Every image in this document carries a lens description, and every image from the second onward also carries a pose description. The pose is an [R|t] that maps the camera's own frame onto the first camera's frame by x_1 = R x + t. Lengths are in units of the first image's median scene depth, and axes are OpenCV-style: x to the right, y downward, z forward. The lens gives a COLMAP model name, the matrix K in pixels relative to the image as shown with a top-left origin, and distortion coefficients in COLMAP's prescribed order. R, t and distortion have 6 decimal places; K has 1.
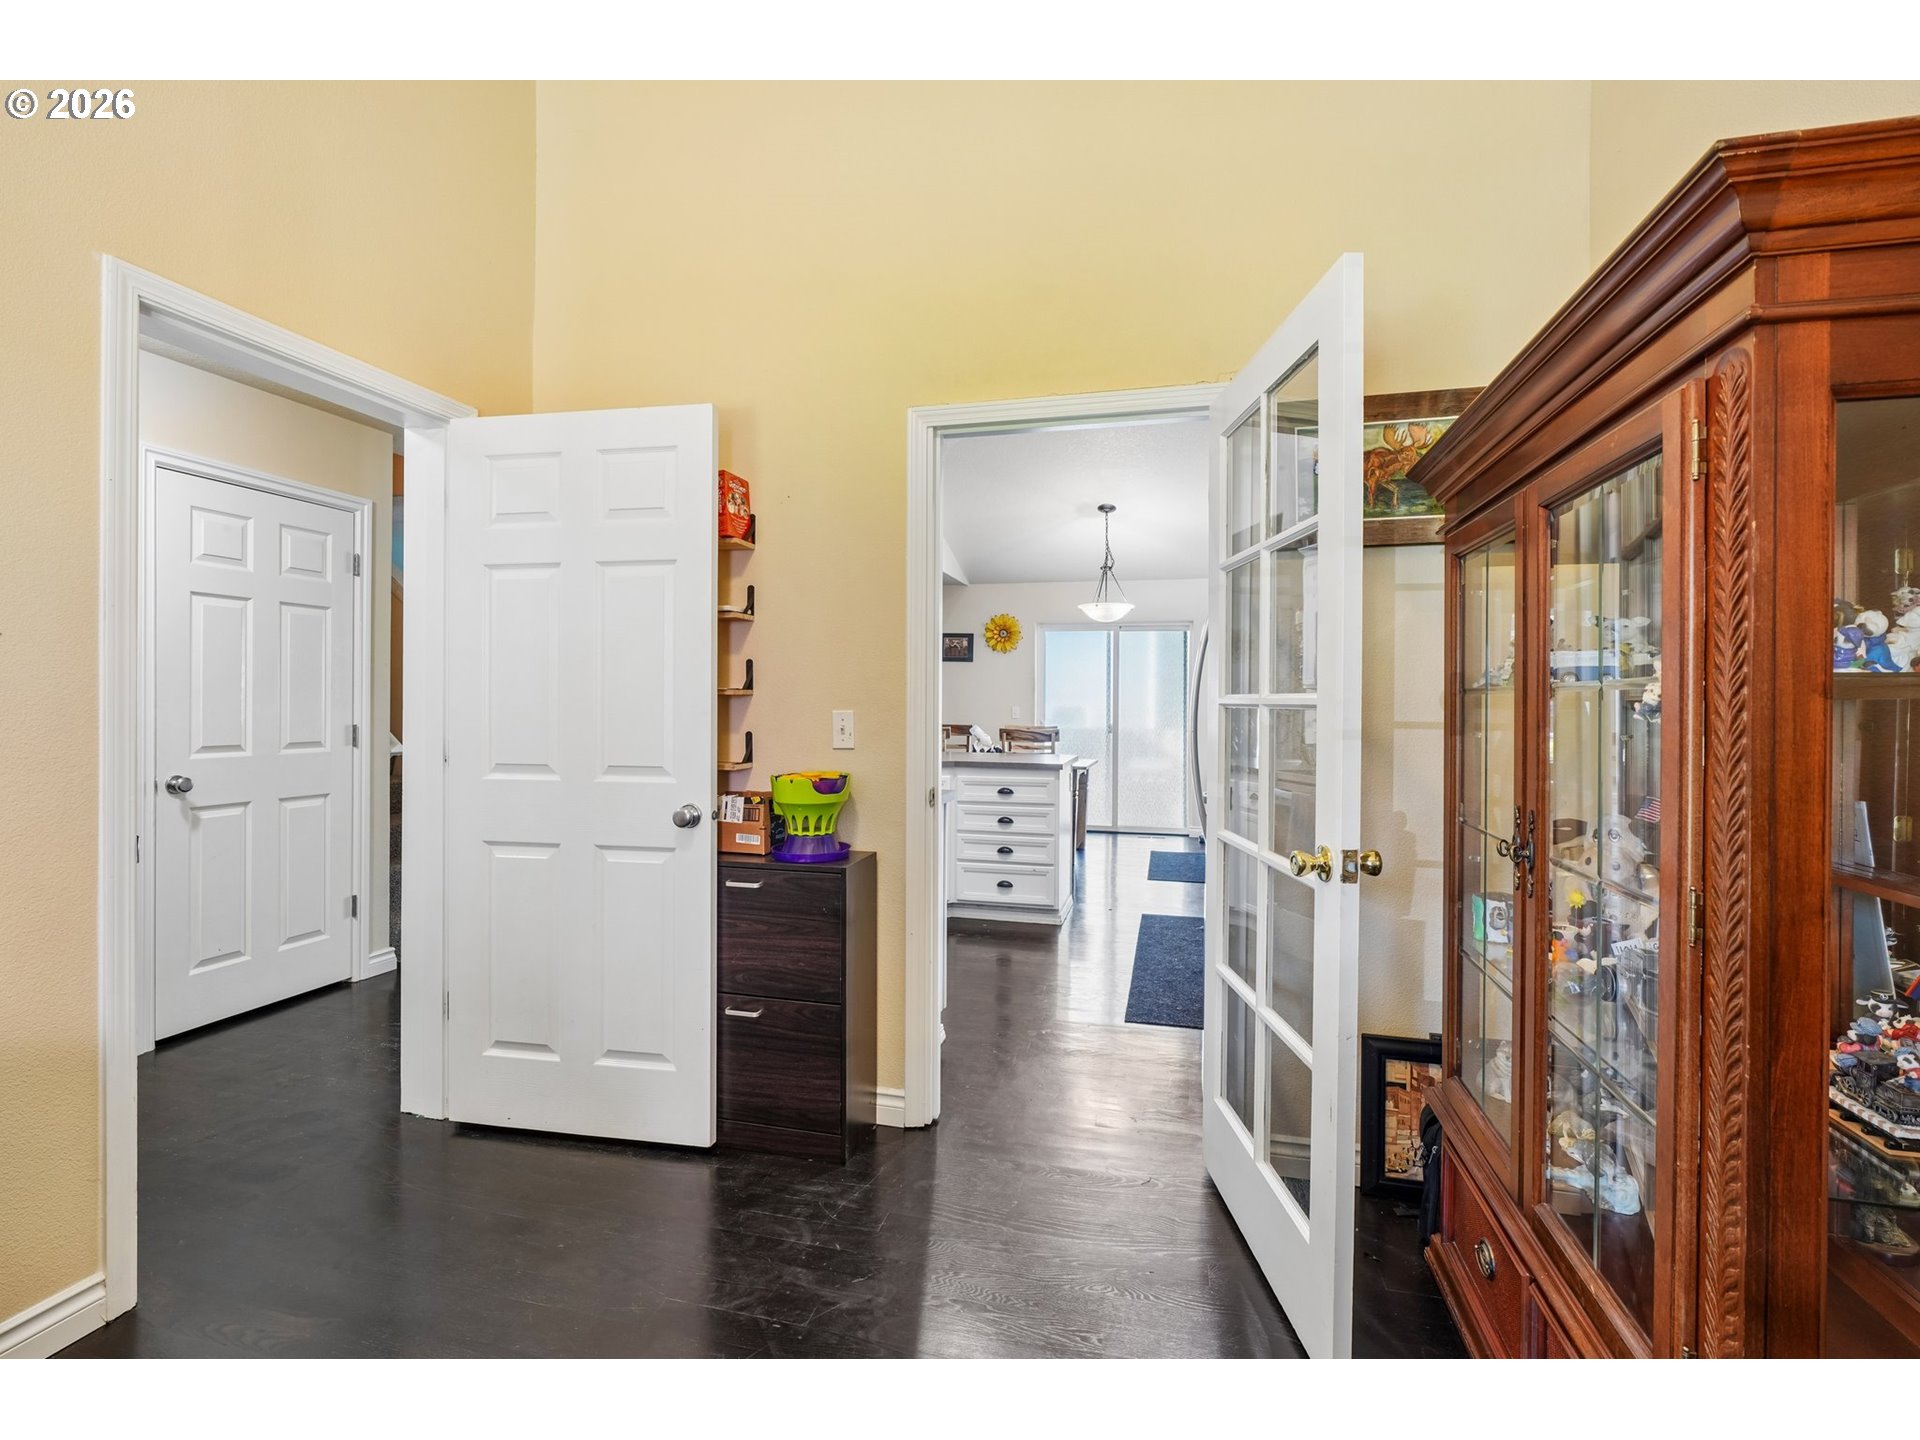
lens RADIAL K [[880.9, 0, 961.3], [0, 880.9, 701.9], [0, 0, 1]] dist [-0.004350, 0.001595]
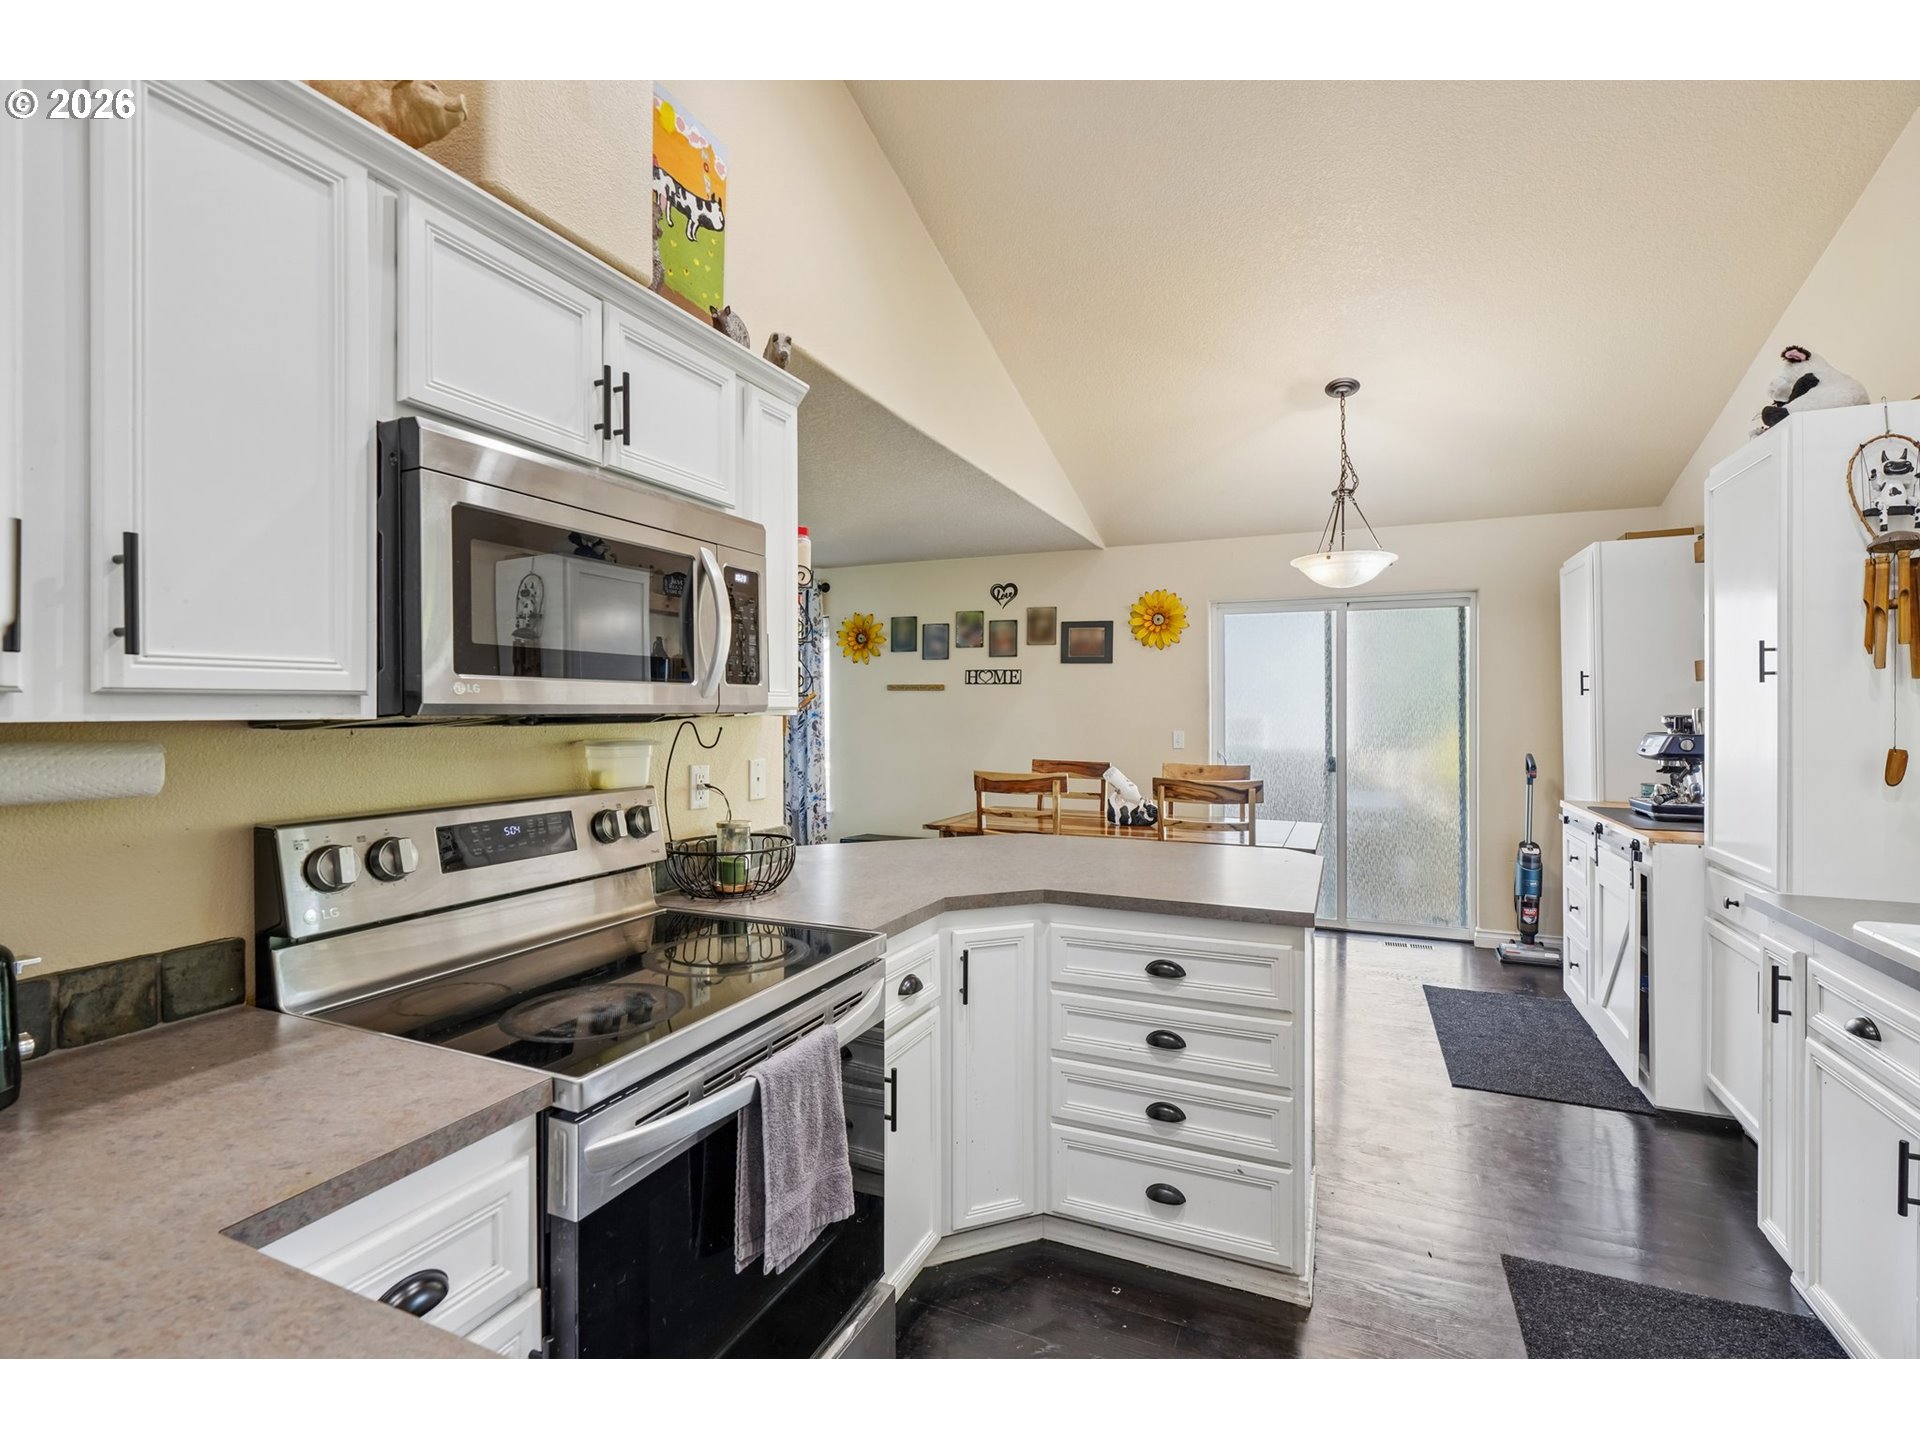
lens RADIAL K [[880.9, 0, 961.3], [0, 880.9, 701.9], [0, 0, 1]] dist [-0.004350, 0.001595]
pose [[0.984918, -0.006384, -0.172905, 0.019140], [0.004993, 0.999952, -0.008477, -0.013391], [0.172951, 0.007485, 0.984902, 0.393222]]
